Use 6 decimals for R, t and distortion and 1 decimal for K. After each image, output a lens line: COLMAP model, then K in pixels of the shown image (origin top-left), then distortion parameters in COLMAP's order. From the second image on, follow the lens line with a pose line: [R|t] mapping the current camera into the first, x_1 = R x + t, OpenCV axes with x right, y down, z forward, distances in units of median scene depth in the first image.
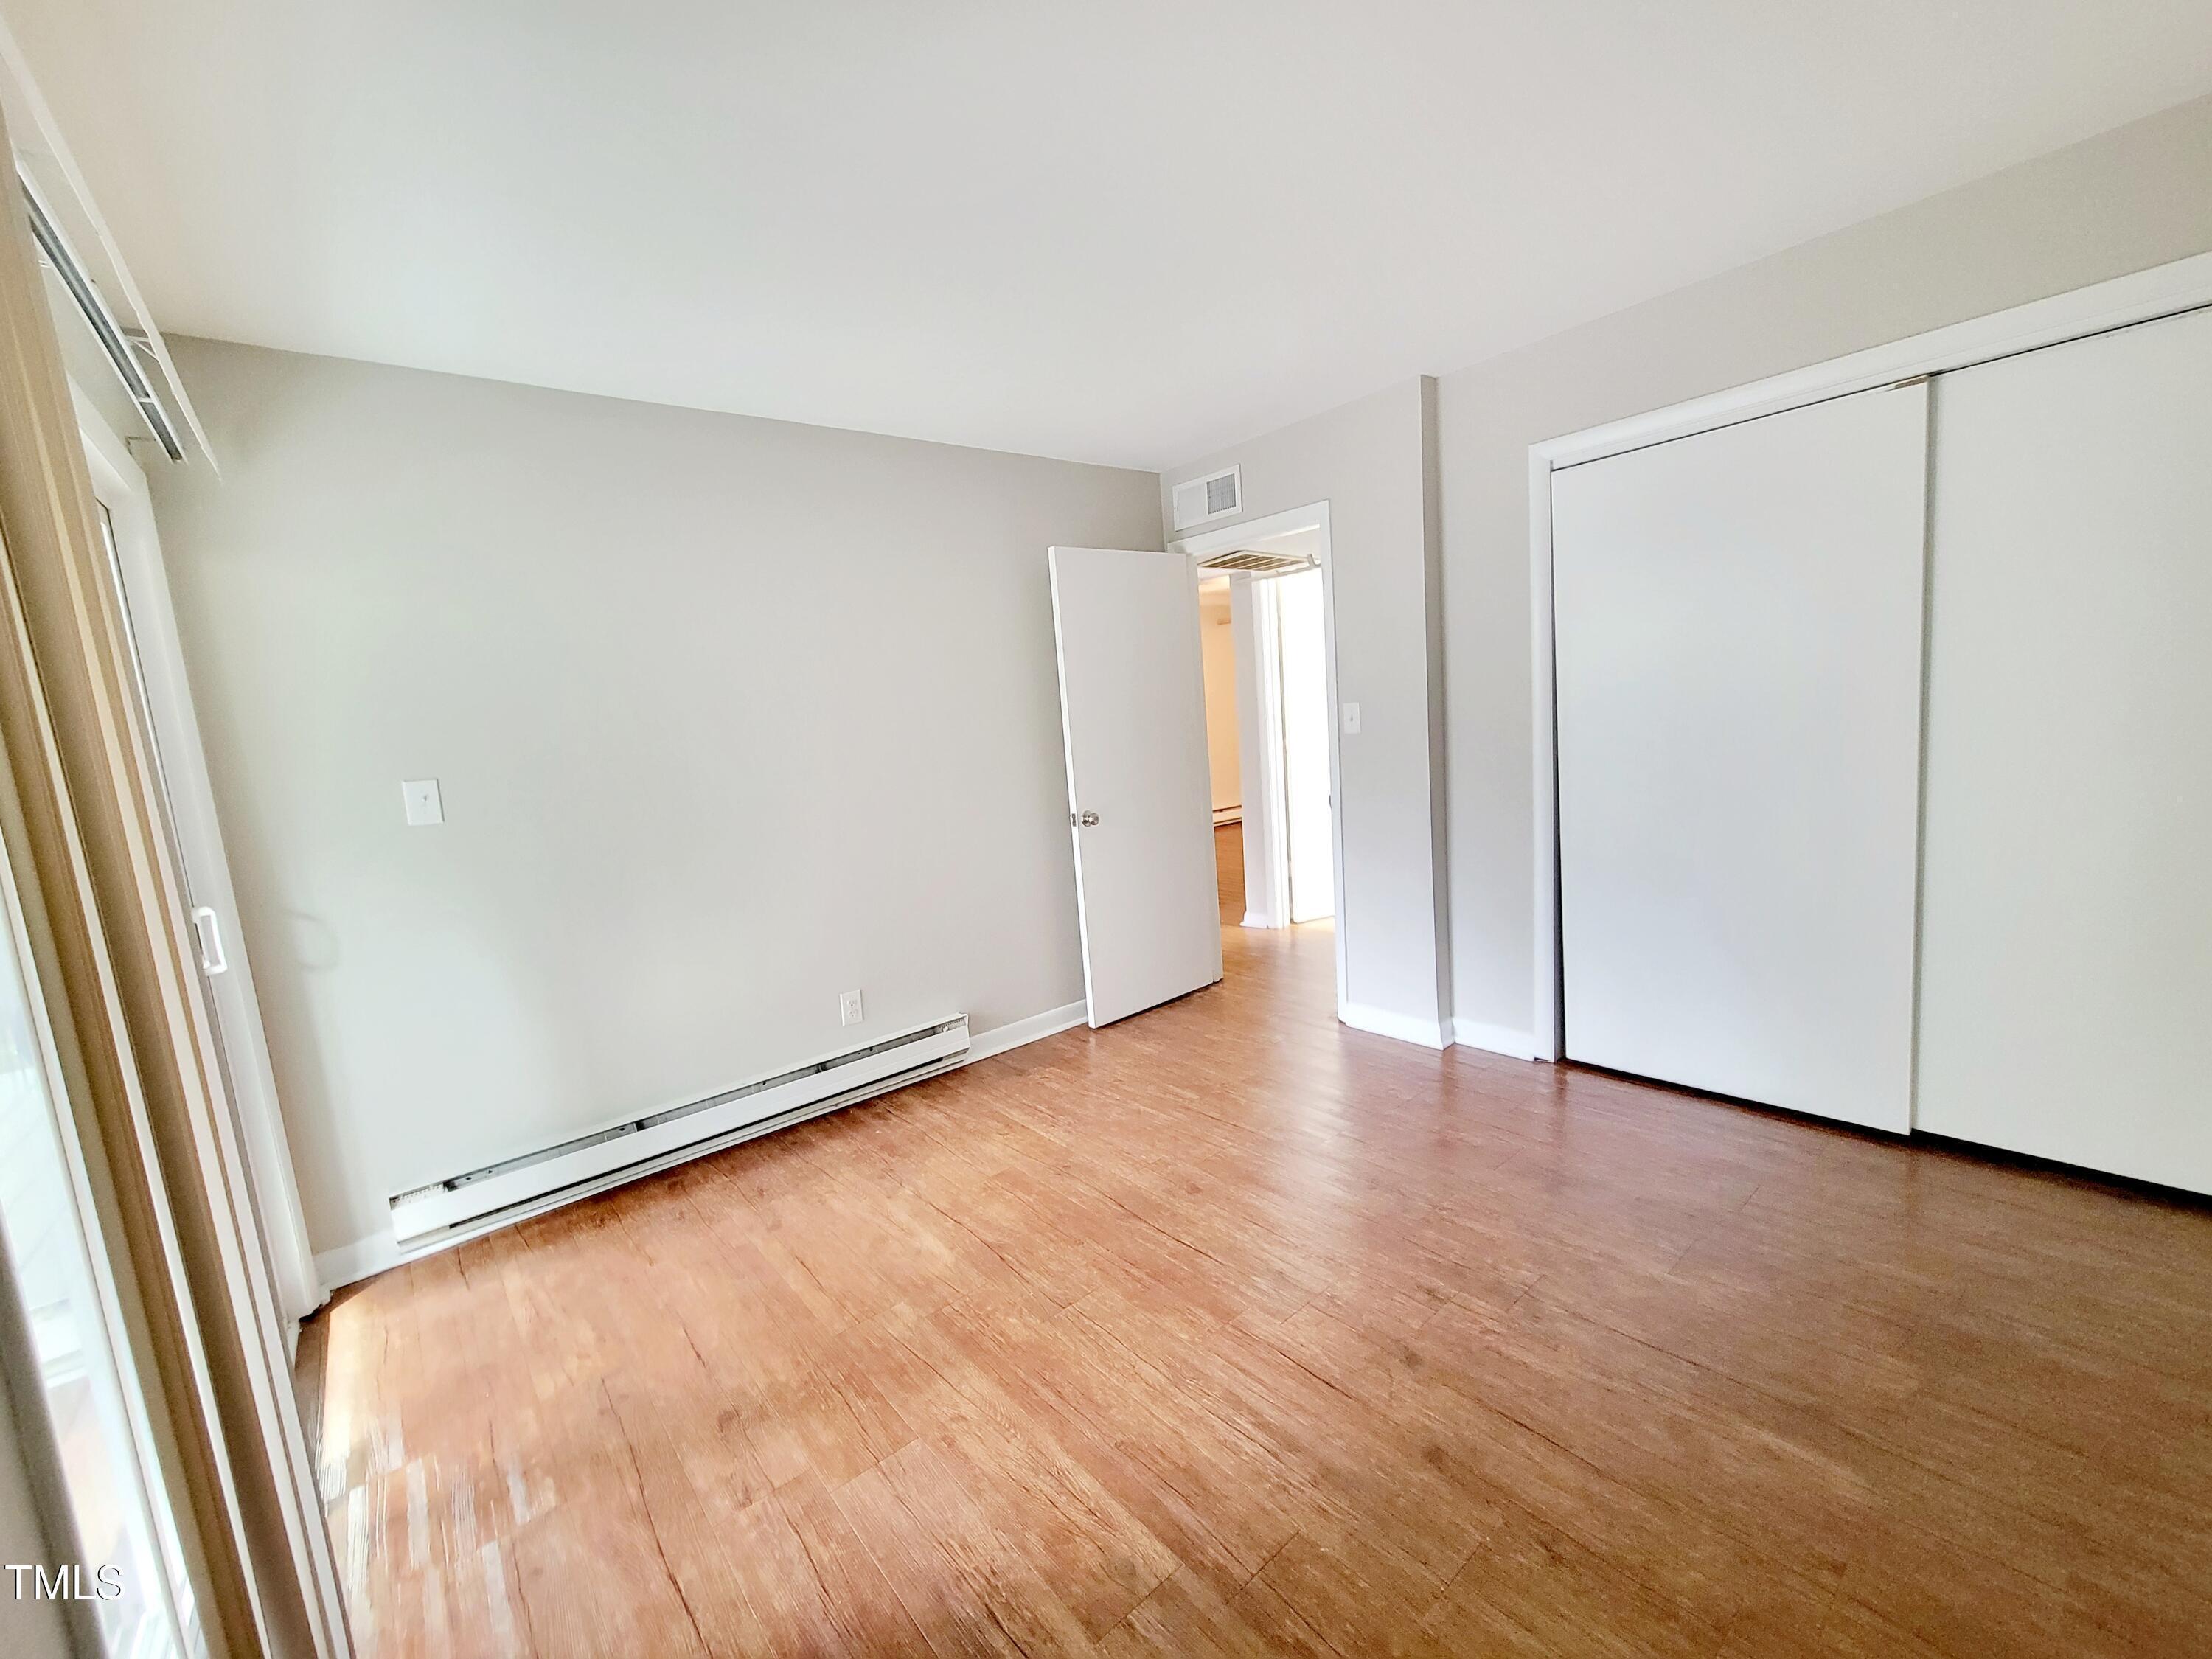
lens RADIAL K [[902.1, 0, 1093.5], [0, 902.1, 839.6], [0, 0, 1]] dist [0.003932, -0.001324]
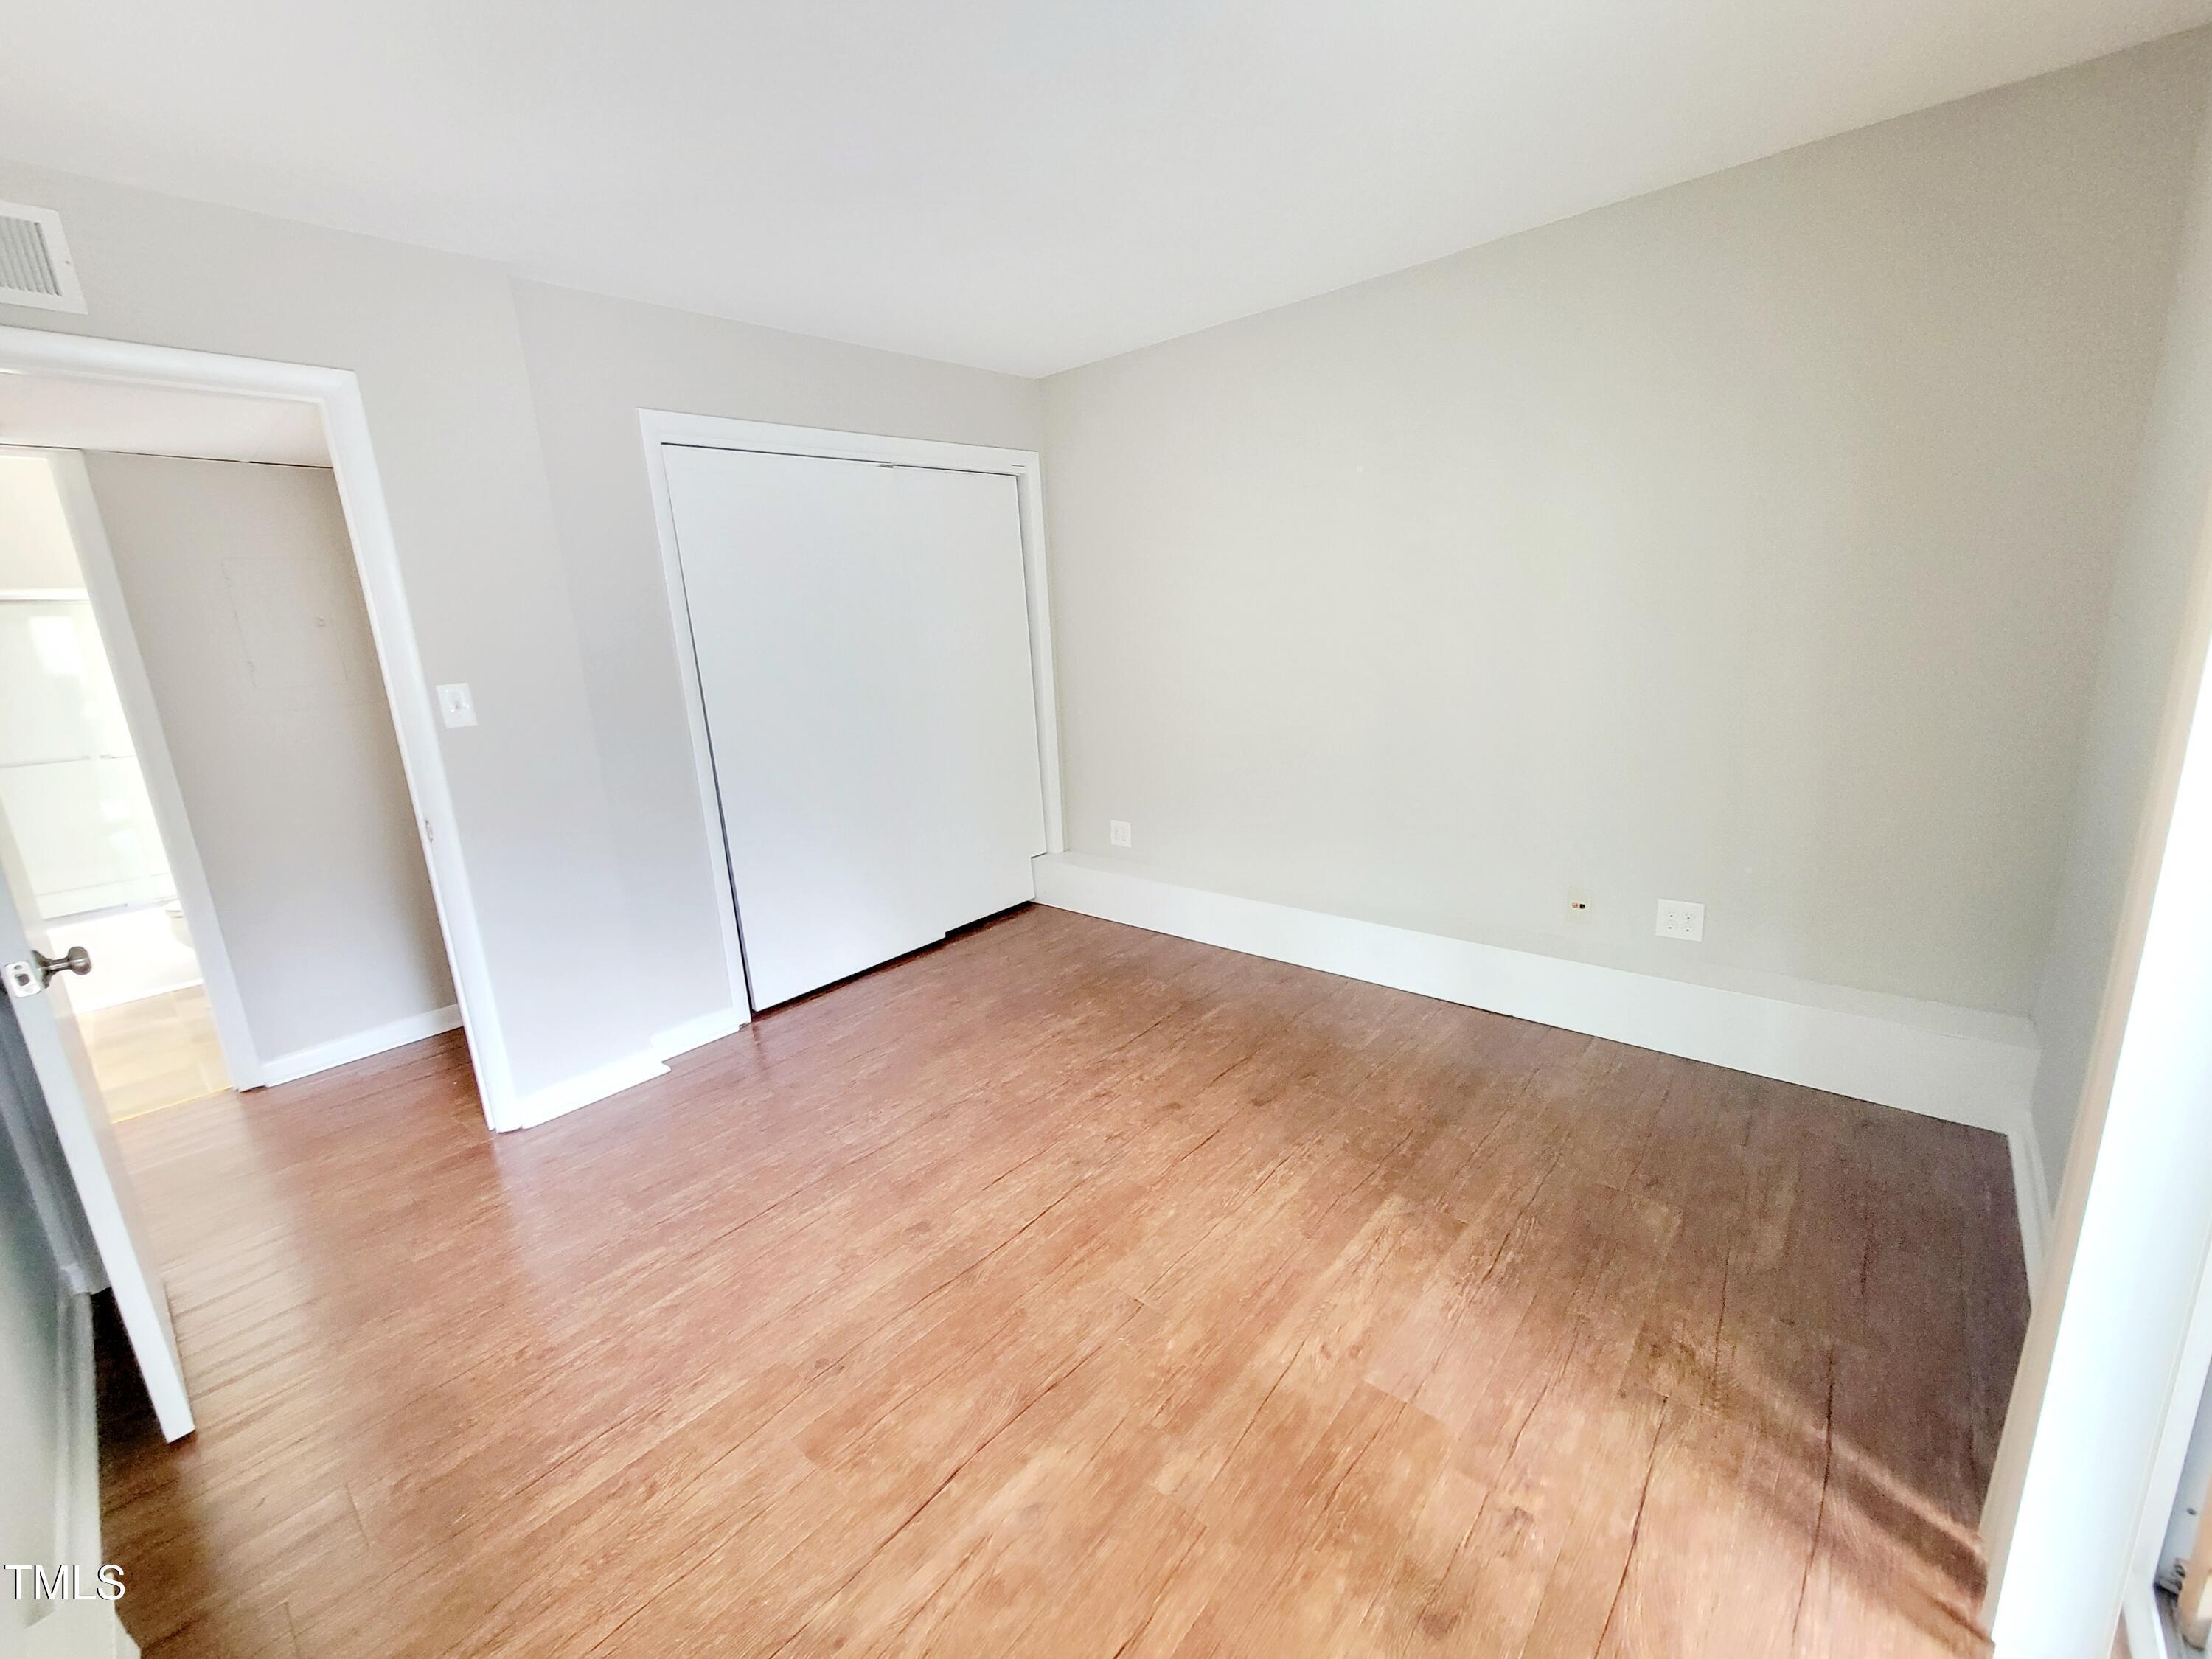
lens RADIAL K [[902.1, 0, 1097.7], [0, 902.1, 830.9], [0, 0, 1]] dist [0.003932, -0.001324]
pose [[-0.152730, -0.143035, 0.977862, -0.925026], [0.213424, 0.961348, 0.173953, -0.105636], [-0.964947, 0.235268, -0.116300, 1.155415]]
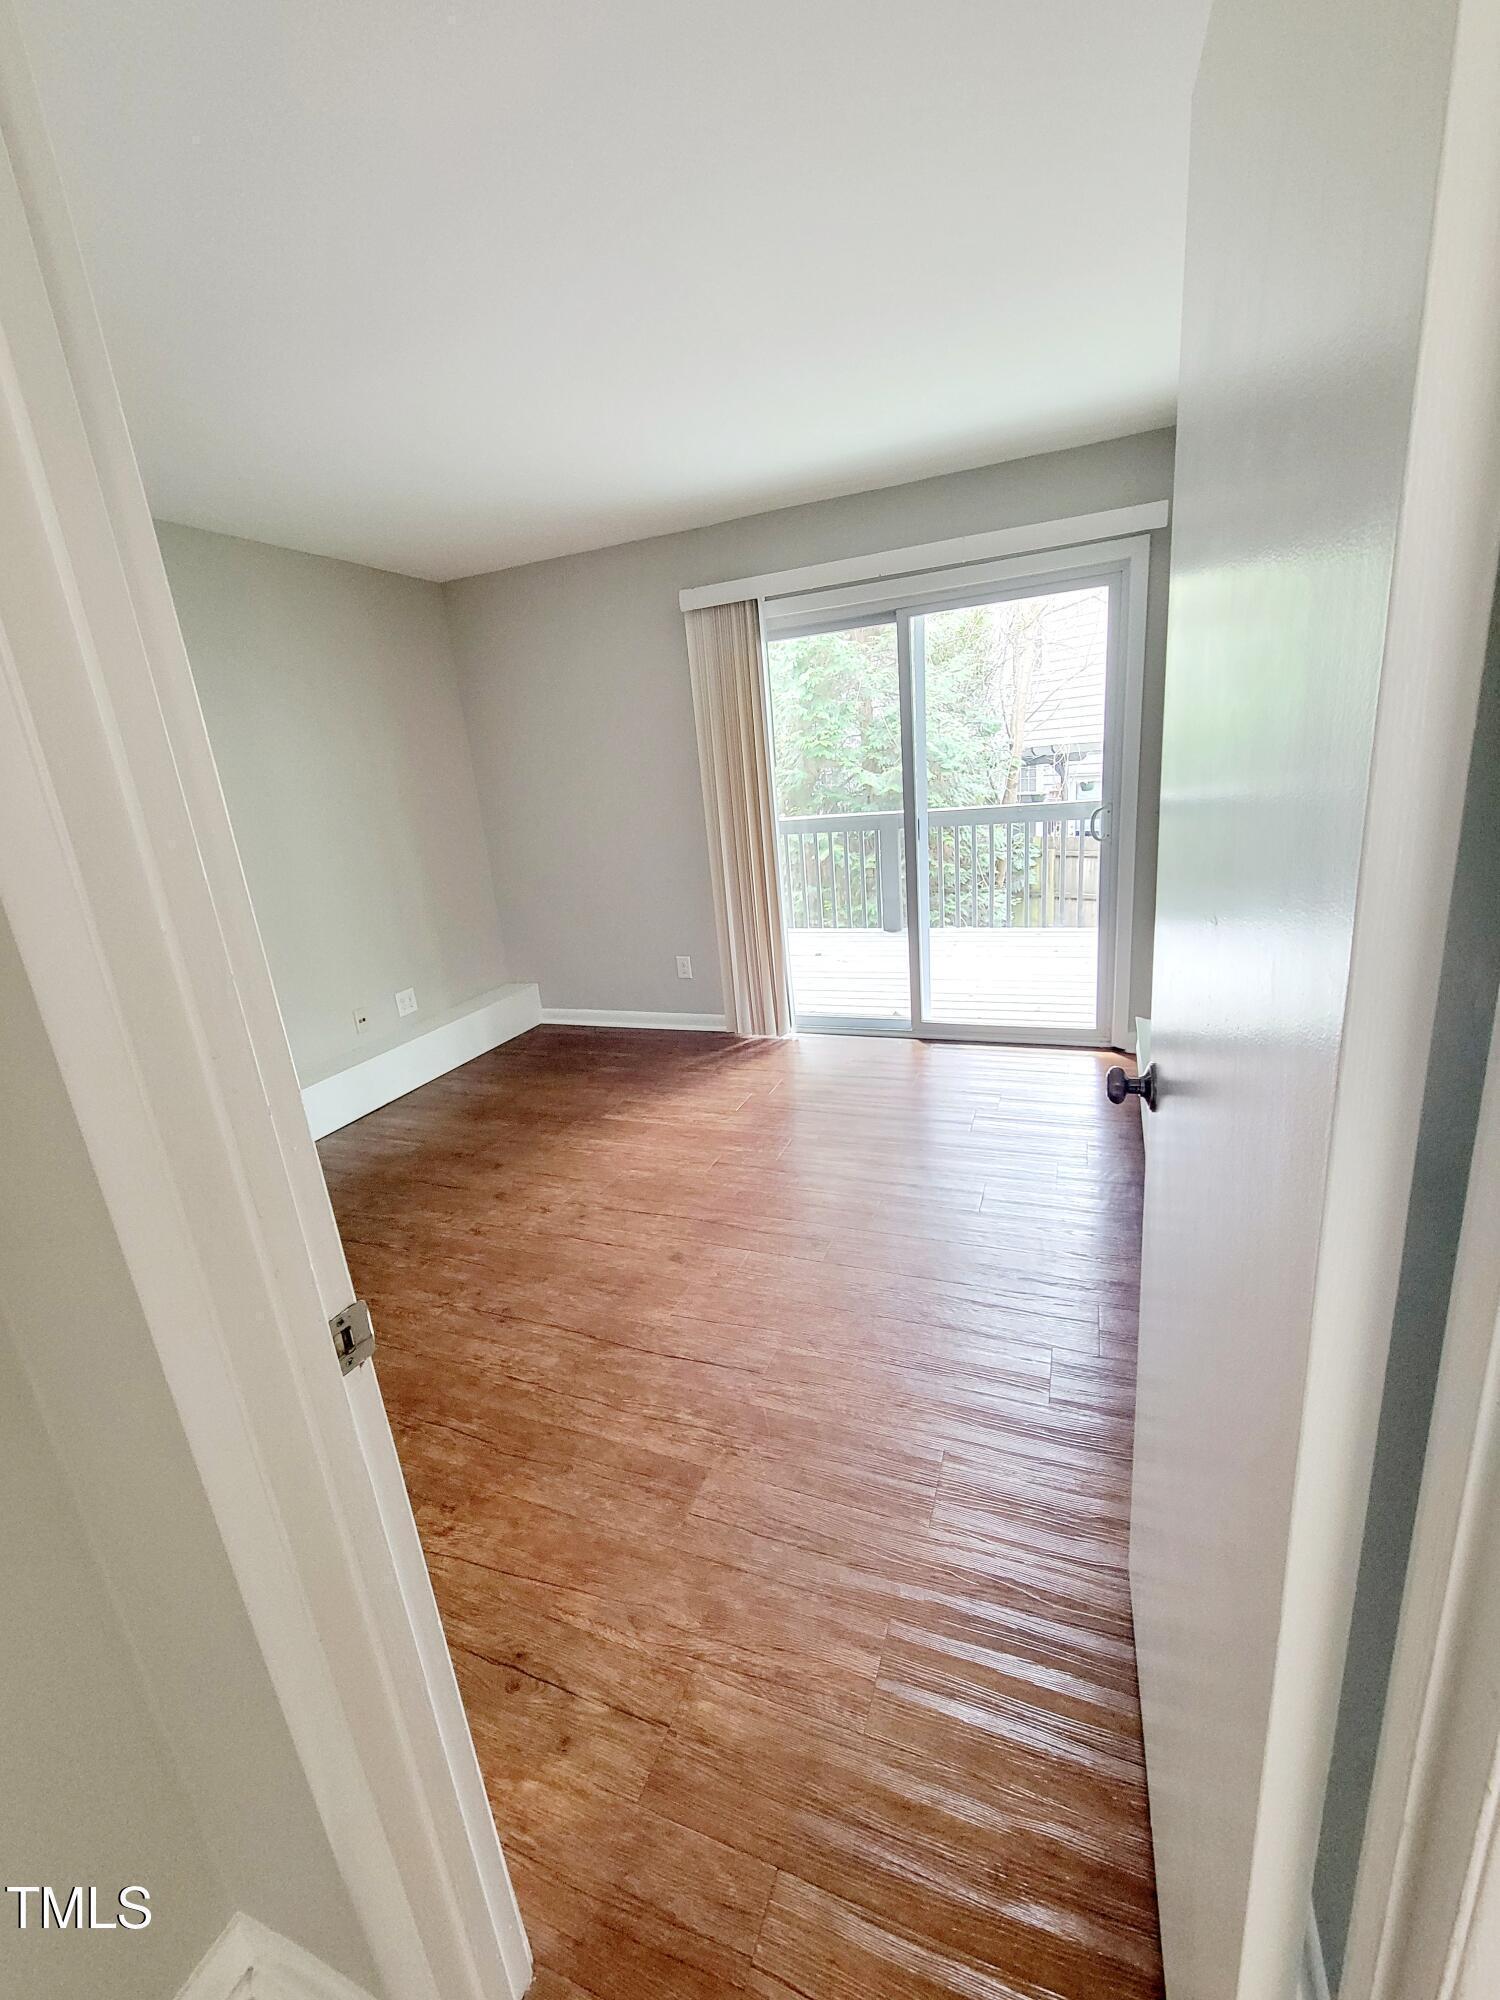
lens RADIAL K [[815.7, 0, 748.8], [0, 815.7, 982.8], [0, 0, 1]] dist [0.003932, -0.001324]
pose [[-0.865936, 0.274412, -0.418153, 0.468544], [0.086003, 0.905291, 0.415995, -0.382392], [0.492704, 0.324263, -0.807525, 2.299781]]
